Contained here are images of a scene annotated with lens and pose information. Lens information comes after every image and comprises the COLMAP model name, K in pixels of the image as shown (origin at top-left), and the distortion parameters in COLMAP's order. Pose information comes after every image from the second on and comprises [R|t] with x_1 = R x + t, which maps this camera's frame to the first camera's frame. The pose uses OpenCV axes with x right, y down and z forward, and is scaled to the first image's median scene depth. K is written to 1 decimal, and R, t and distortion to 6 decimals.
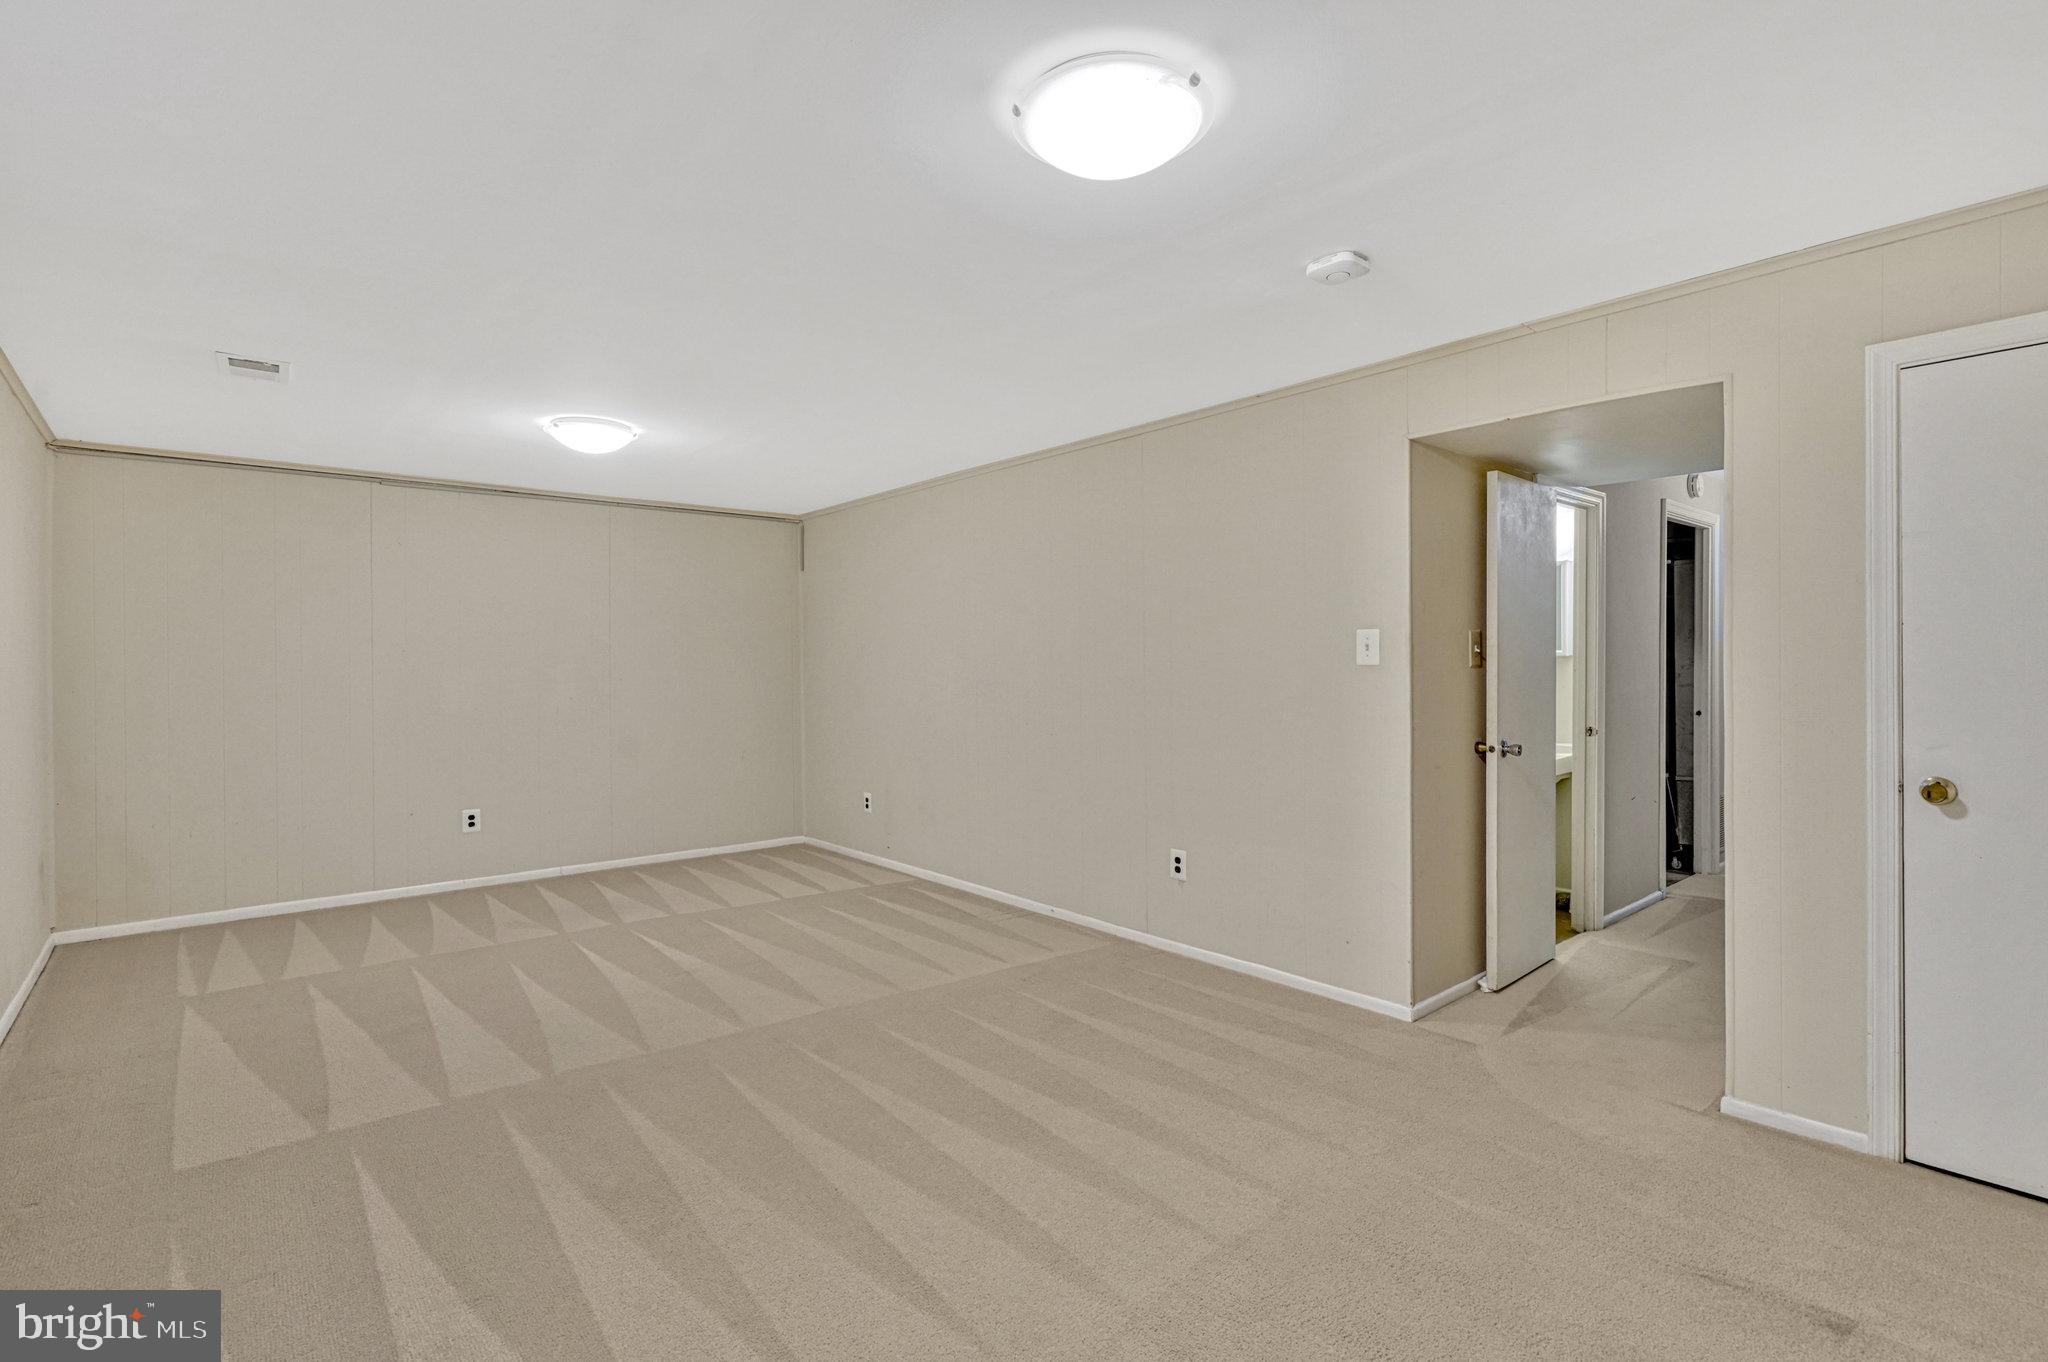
lens RADIAL K [[969.9, 0, 1027.5], [0, 969.9, 674.6], [0, 0, 1]] dist [0.000628, 0.000148]
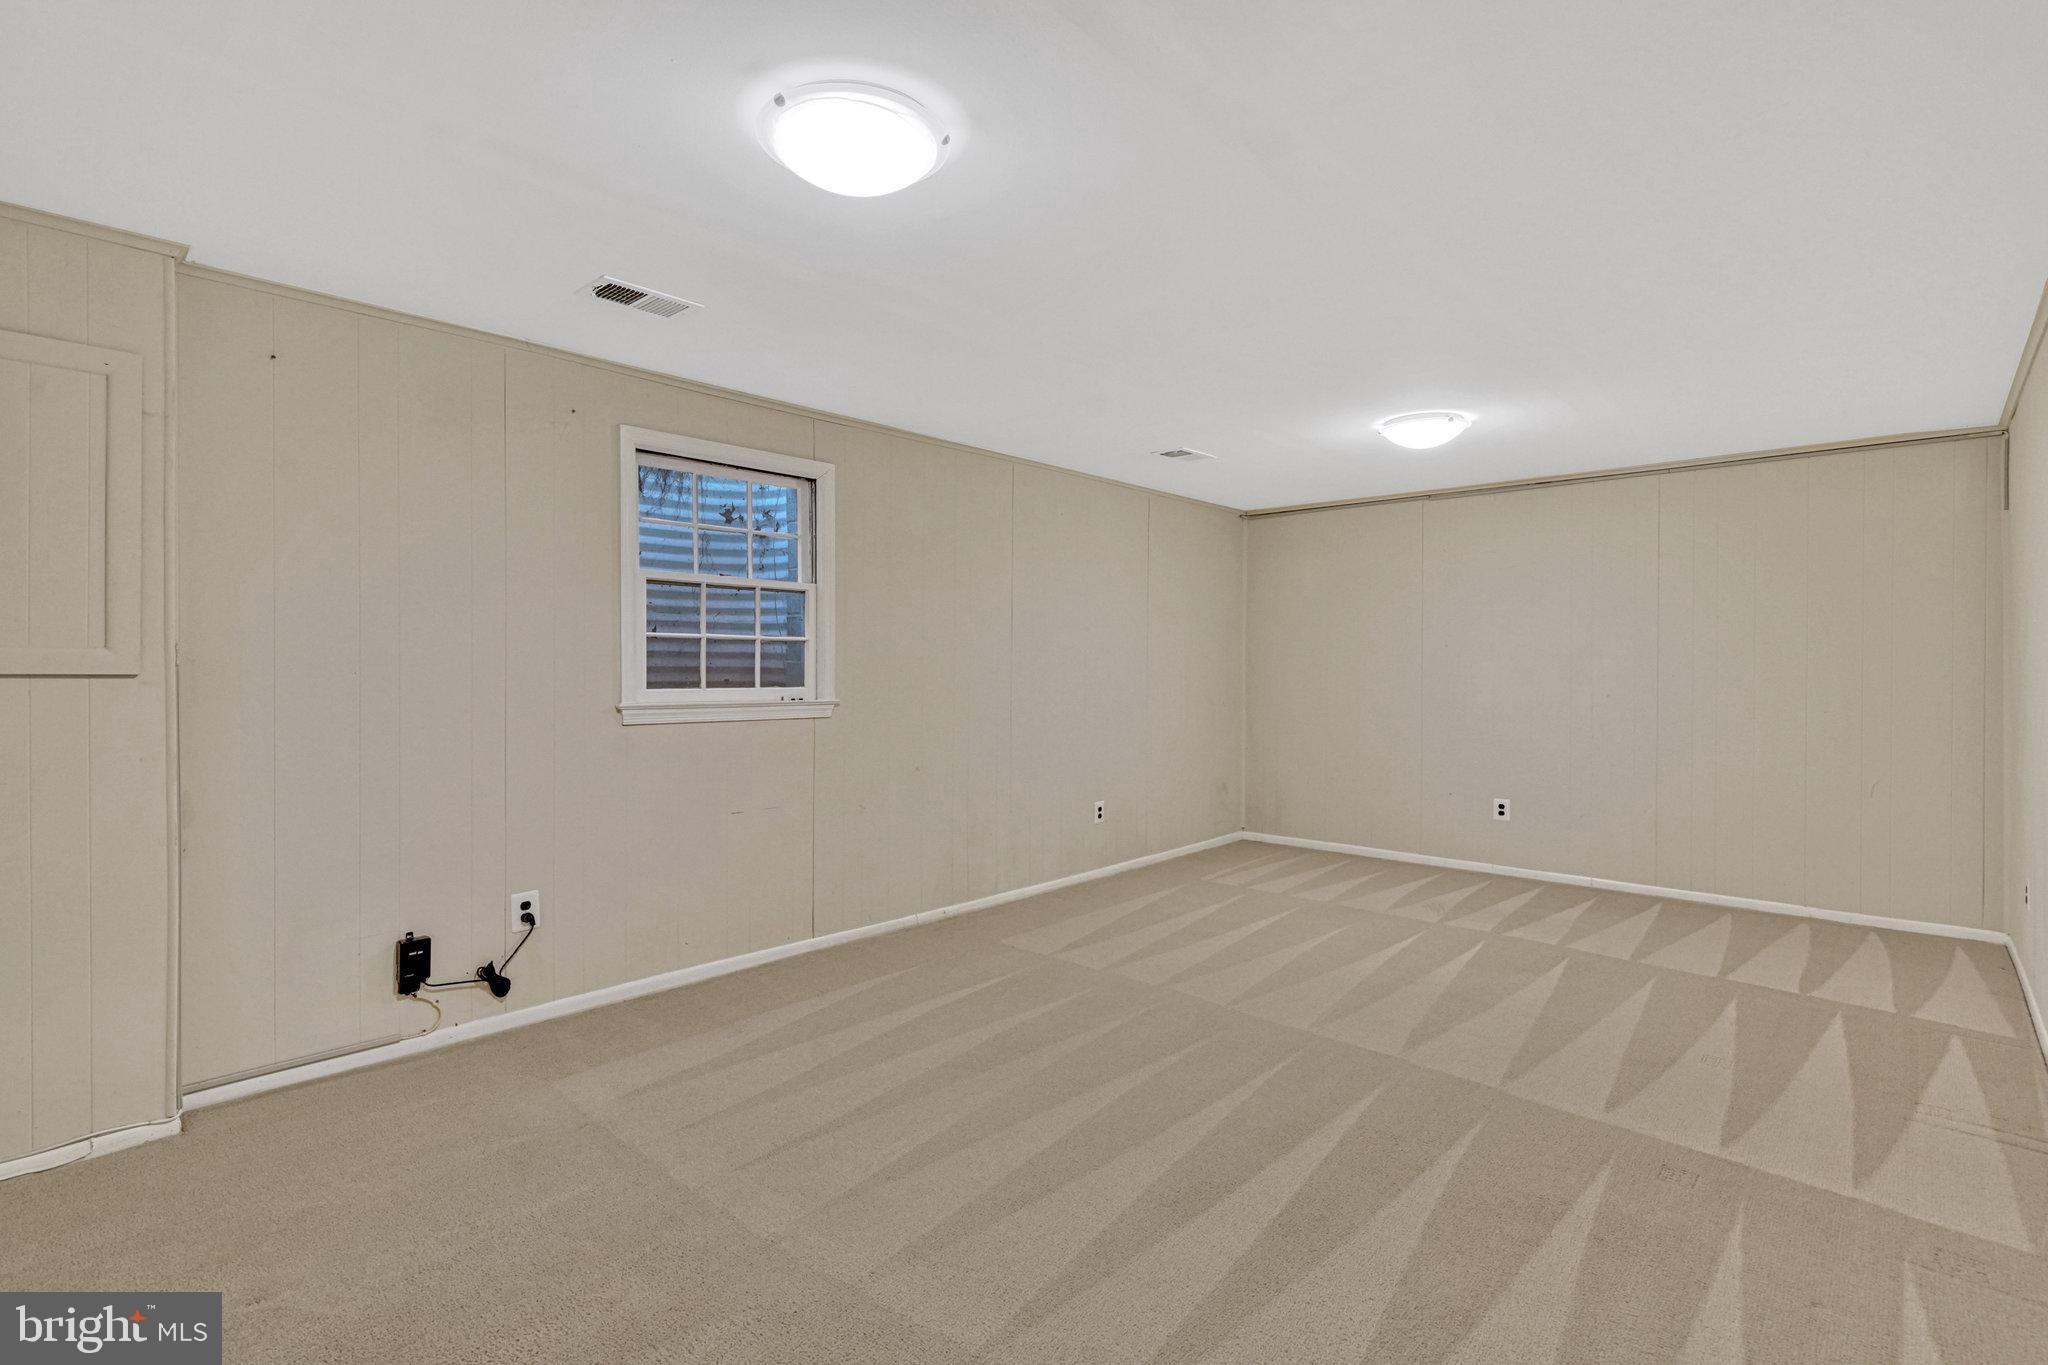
lens RADIAL K [[969.9, 0, 1027.5], [0, 969.9, 676.1], [0, 0, 1]] dist [0.000628, 0.000148]
pose [[0.125061, 0.016325, -0.992015, 0.536409], [-0.013645, 0.999798, 0.014733, -0.000643], [0.992055, 0.011694, 0.125258, 0.502248]]
